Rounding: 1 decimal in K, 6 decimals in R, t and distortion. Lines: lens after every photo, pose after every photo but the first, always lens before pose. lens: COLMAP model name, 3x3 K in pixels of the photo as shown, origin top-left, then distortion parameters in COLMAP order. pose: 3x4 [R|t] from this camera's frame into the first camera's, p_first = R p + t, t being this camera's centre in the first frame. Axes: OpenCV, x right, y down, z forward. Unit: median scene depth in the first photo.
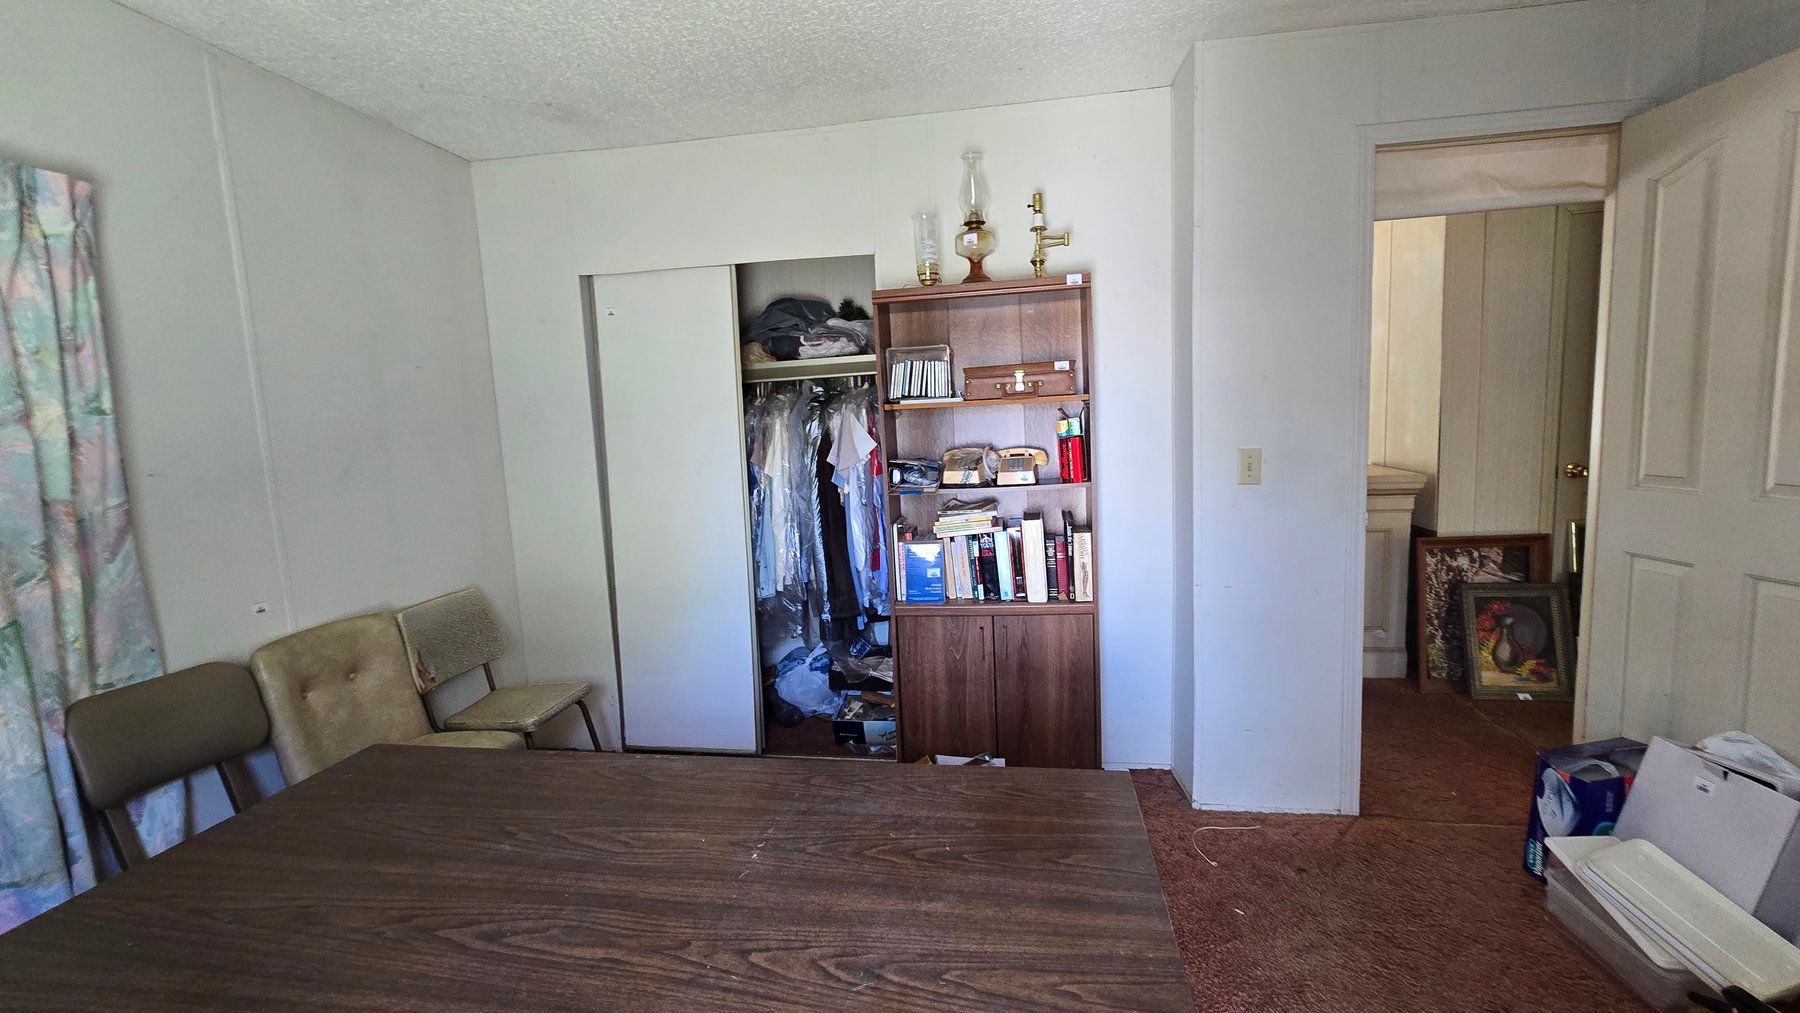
lens RADIAL K [[734.0, 0, 895.3], [0, 734.0, 501.8], [0, 0, 1]] dist [-0.010598, 0.001526]
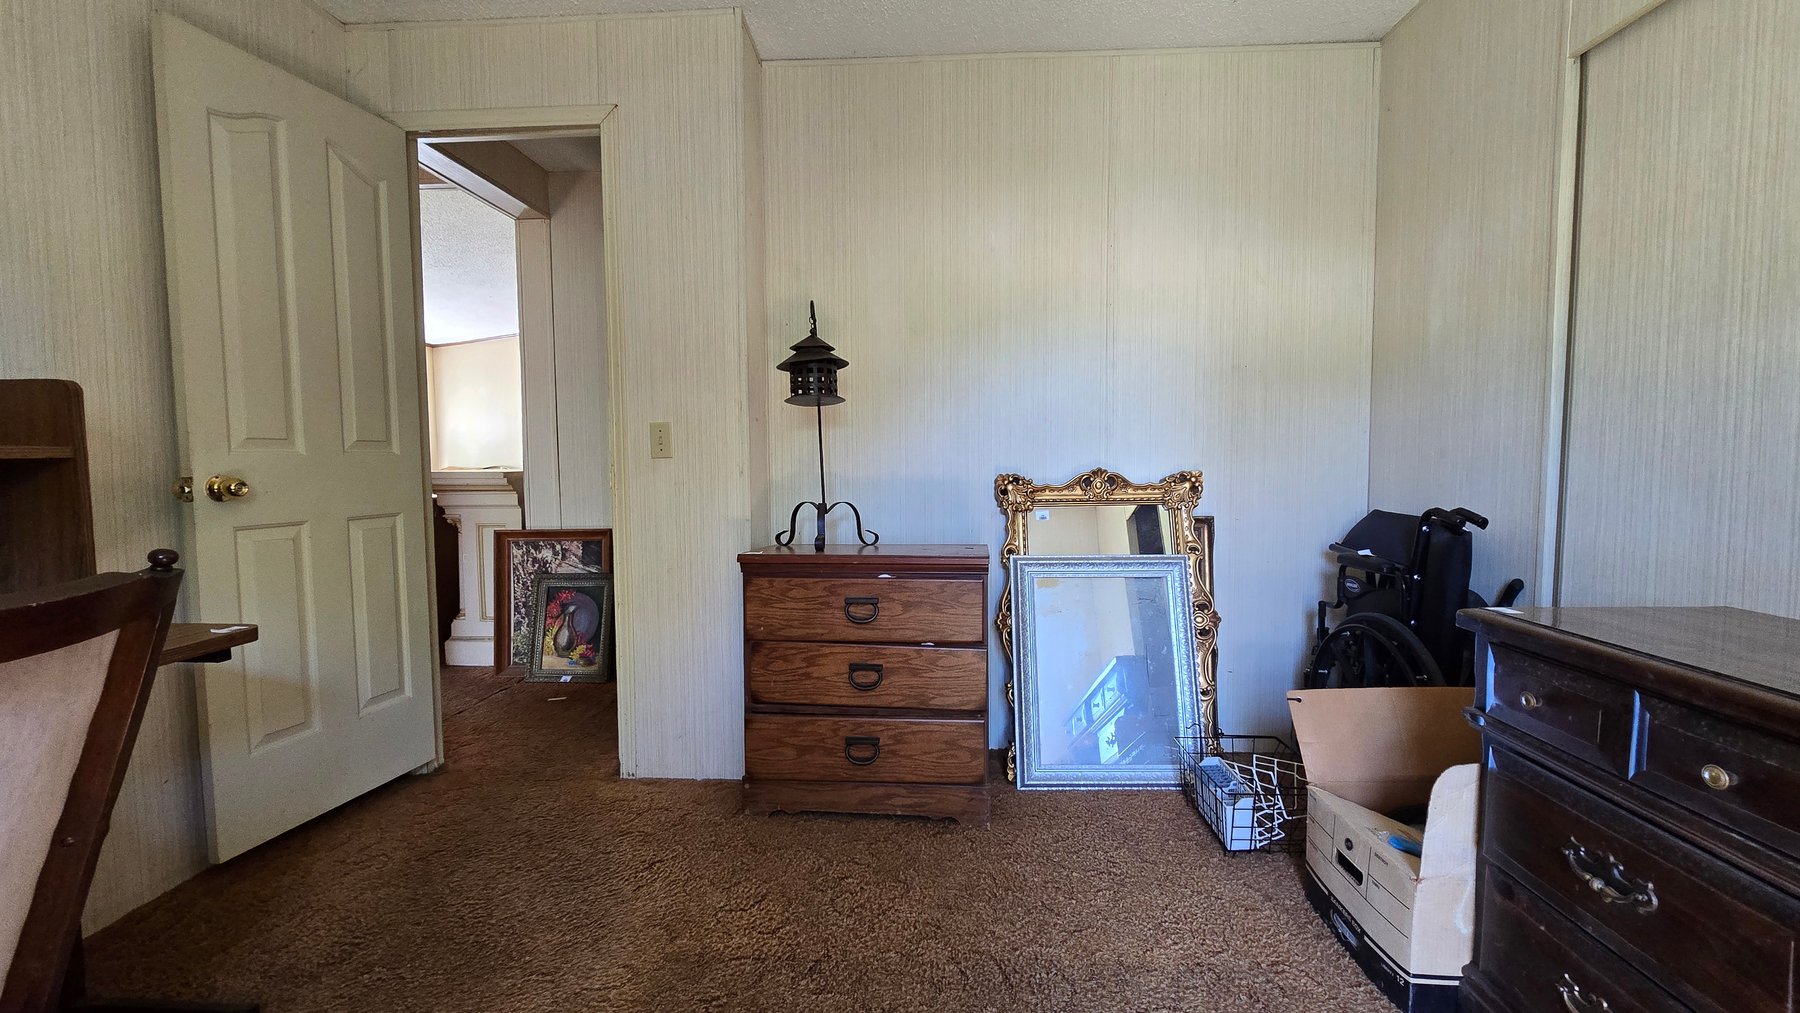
lens RADIAL K [[734.0, 0, 901.8], [0, 734.0, 505.6], [0, 0, 1]] dist [-0.010598, 0.001526]
pose [[0.992740, 0.029364, 0.116644, 1.170805], [-0.023287, 0.998317, -0.053118, 0.056142], [-0.118008, 0.050016, 0.991752, -0.135346]]
